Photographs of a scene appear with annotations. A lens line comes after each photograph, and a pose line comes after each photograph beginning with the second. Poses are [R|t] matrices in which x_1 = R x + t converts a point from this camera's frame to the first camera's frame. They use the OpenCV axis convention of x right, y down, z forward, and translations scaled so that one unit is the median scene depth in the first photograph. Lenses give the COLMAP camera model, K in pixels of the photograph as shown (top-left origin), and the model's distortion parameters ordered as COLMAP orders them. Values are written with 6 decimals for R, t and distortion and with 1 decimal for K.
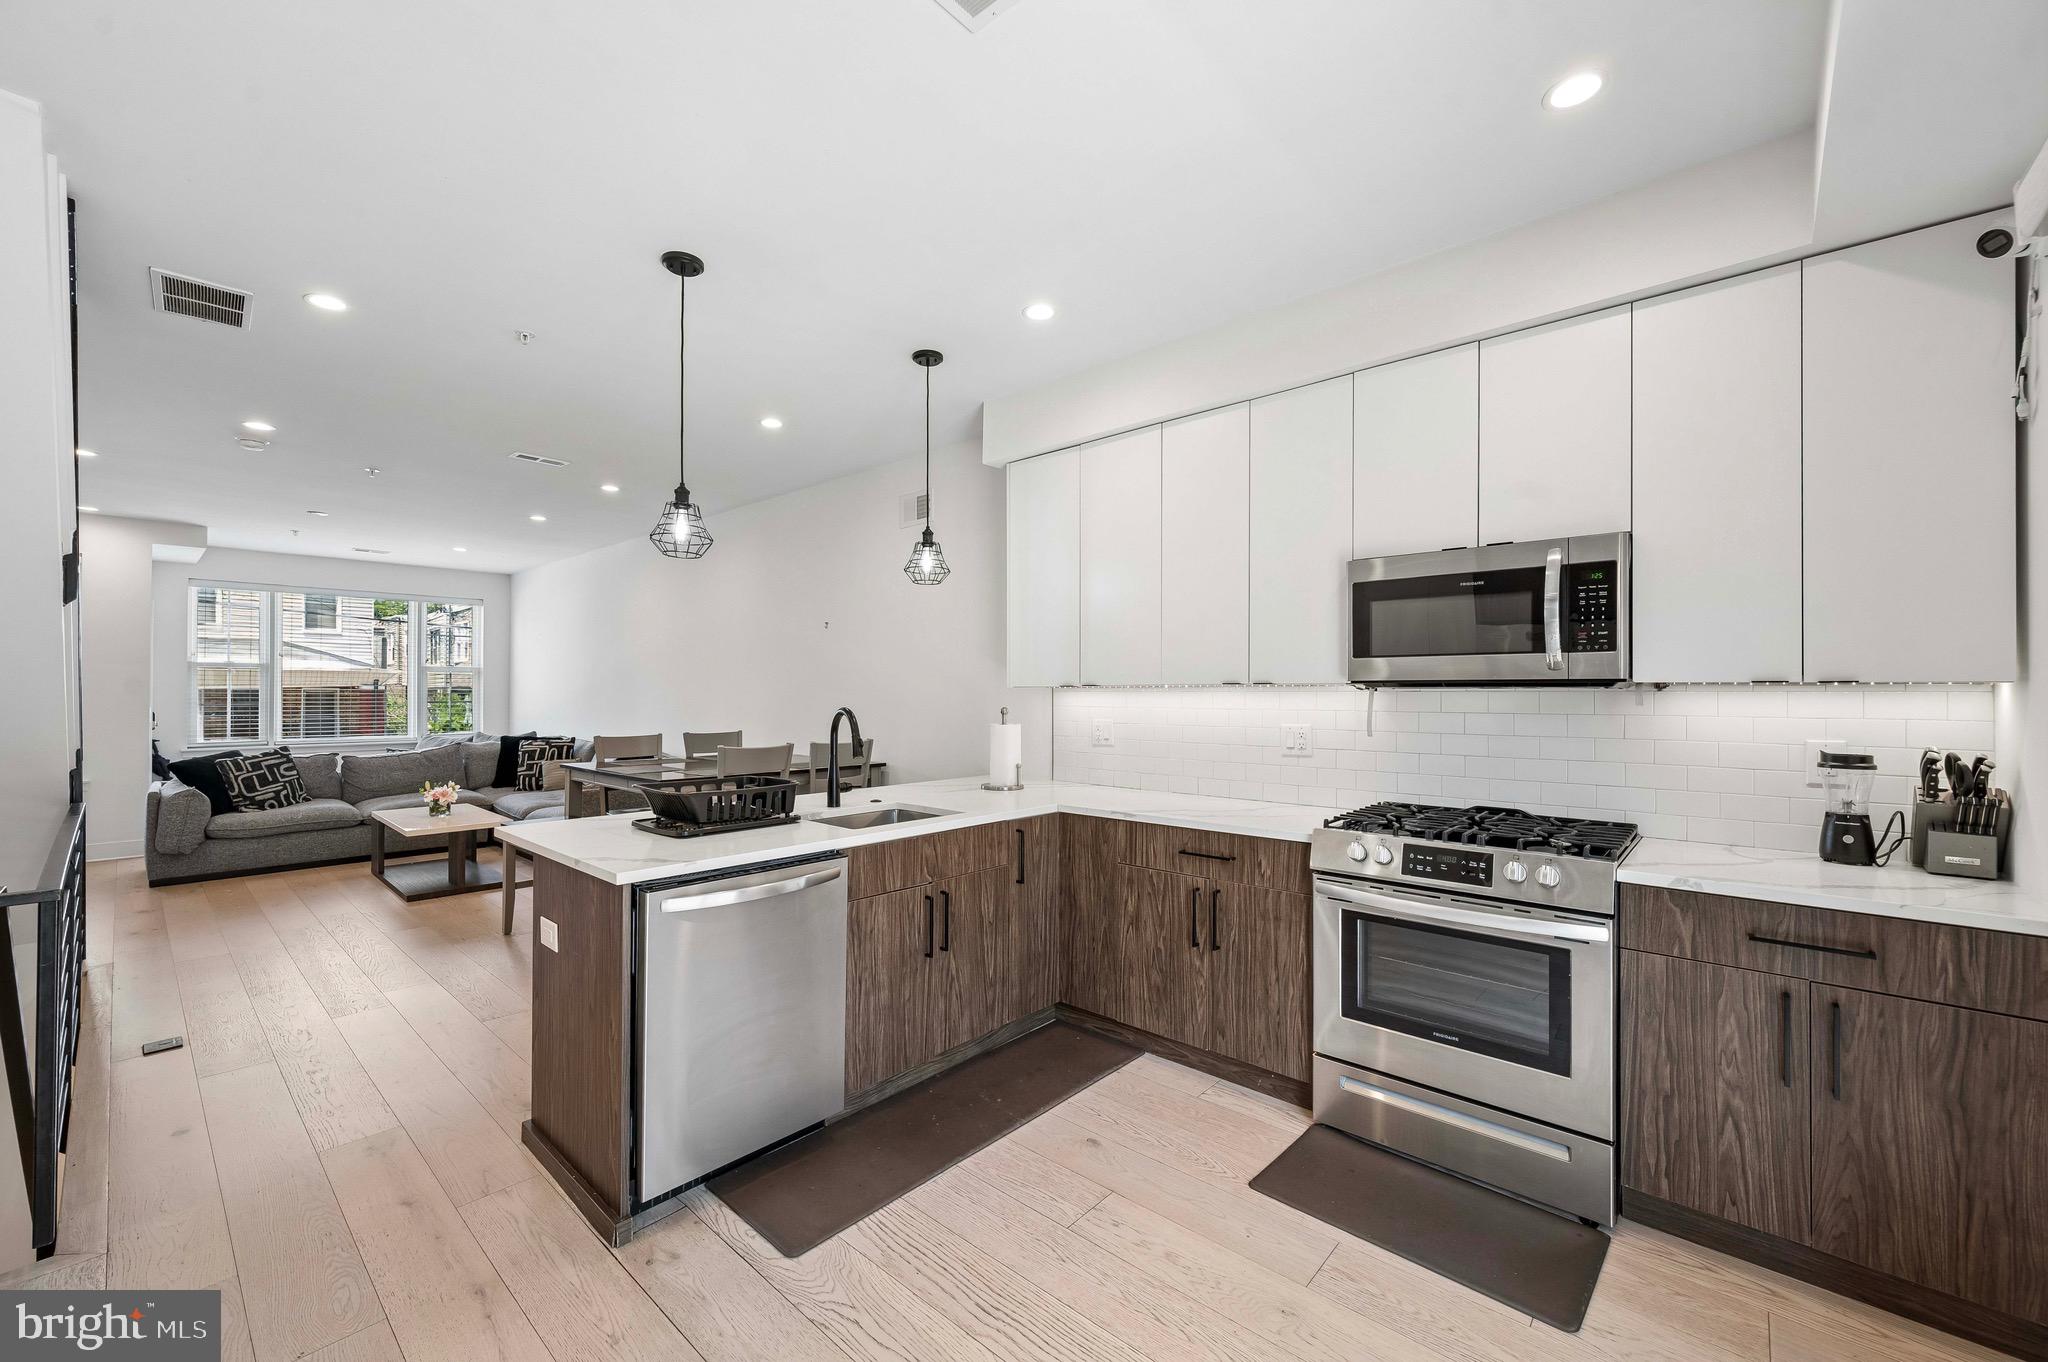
lens RADIAL K [[817.2, 0, 1025.0], [0, 817.2, 688.6], [0, 0, 1]] dist [-0.000177, -0.000250]
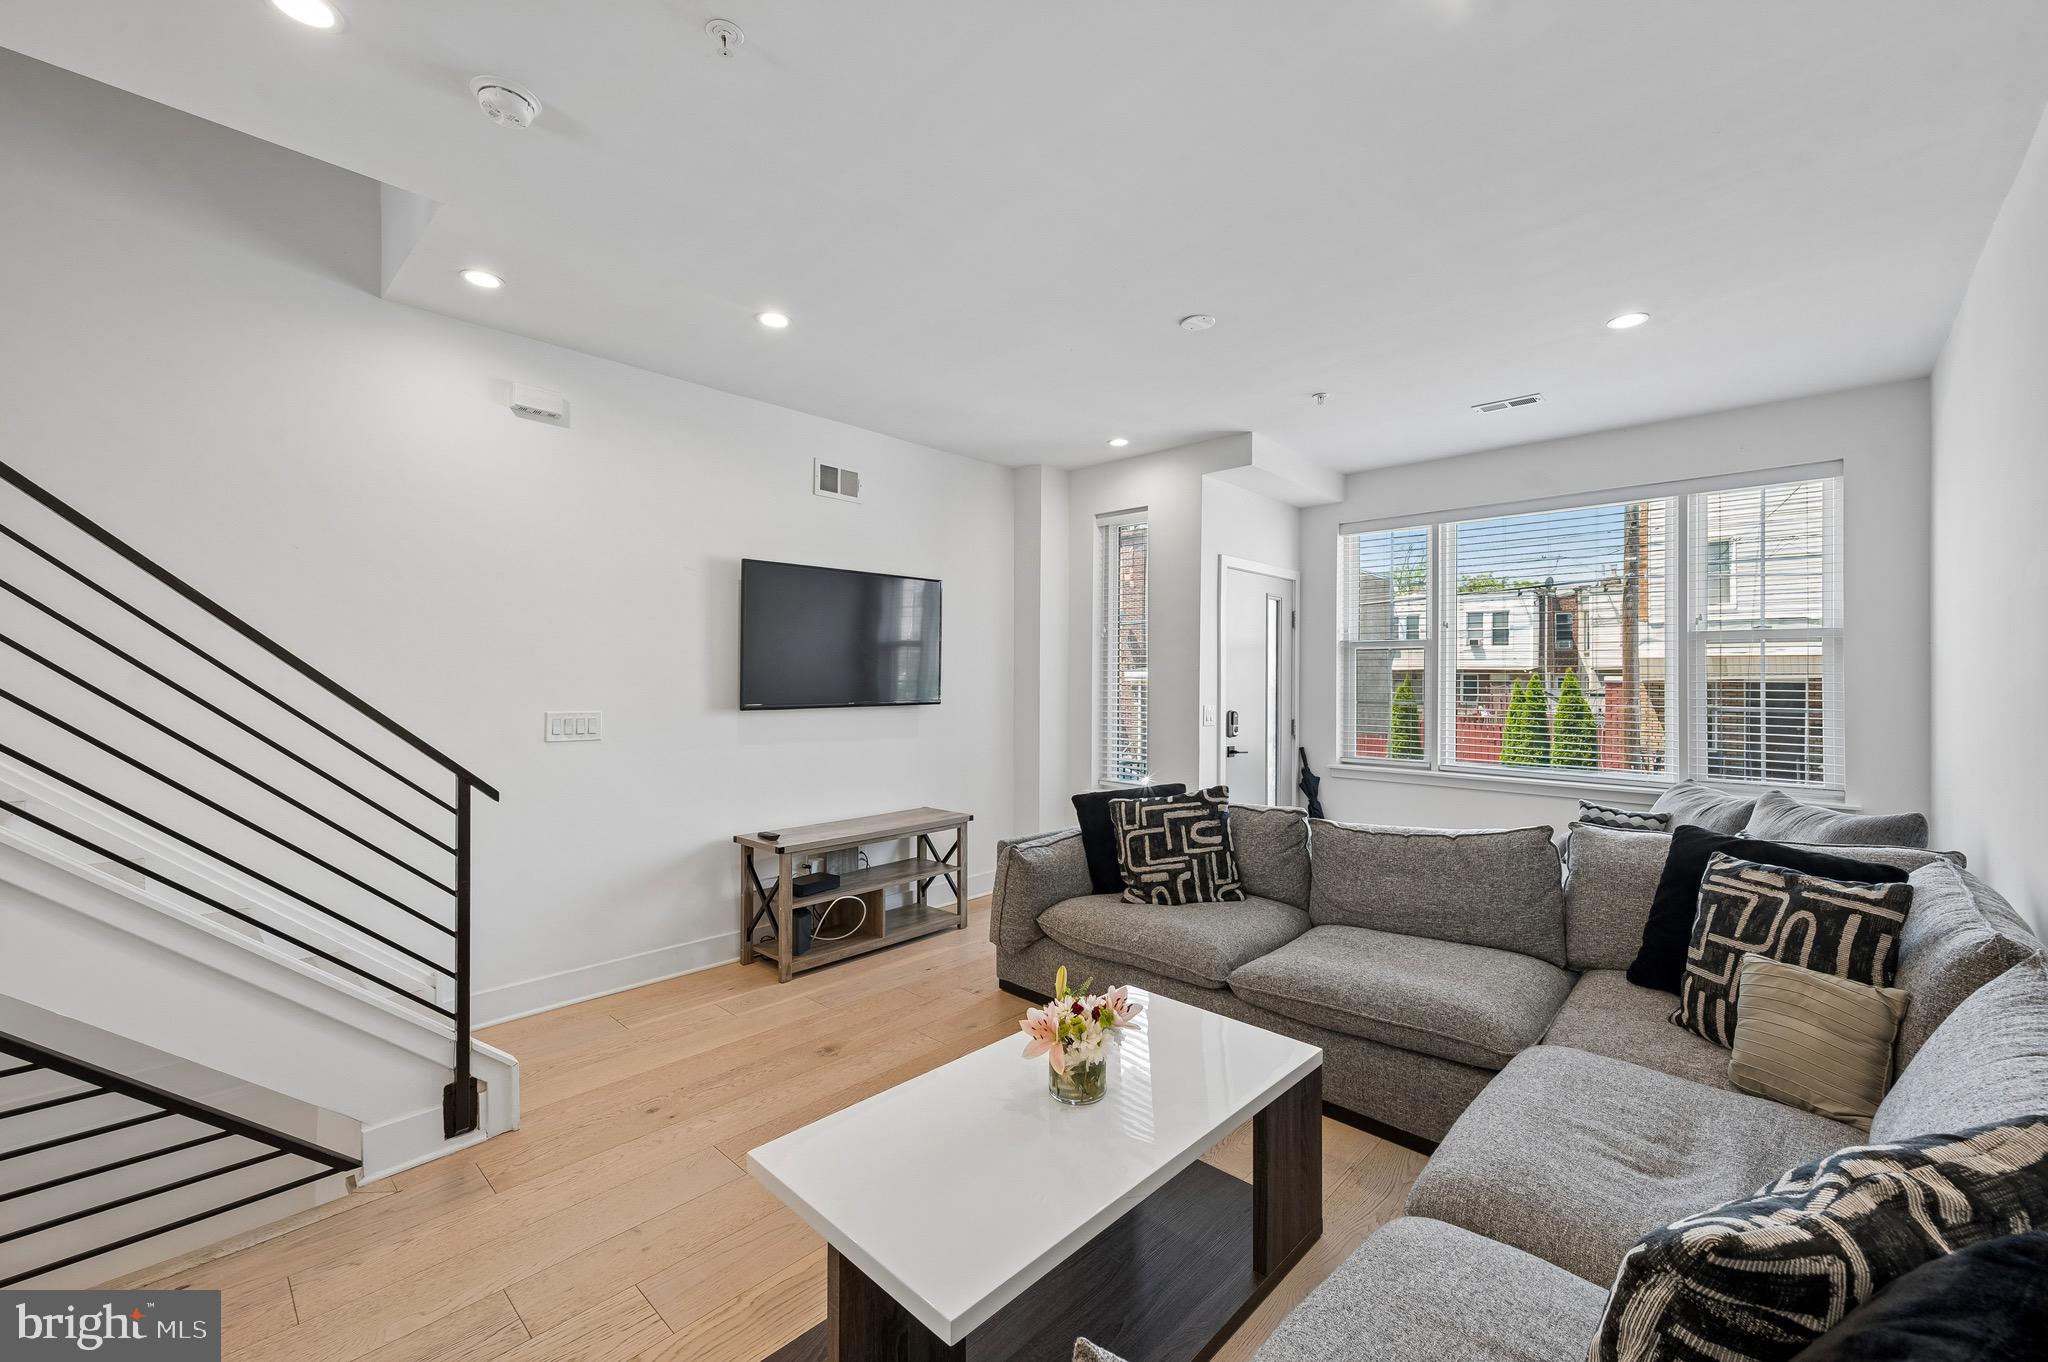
lens RADIAL K [[830.3, 0, 1027.5], [0, 830.3, 664.8], [0, 0, 1]] dist [0.010547, -0.000035]
pose [[-0.023106, -0.018200, -0.999567, -0.406910], [-0.001053, 0.999834, -0.018181, 0.000909], [0.999732, 0.000633, -0.023121, 1.011205]]
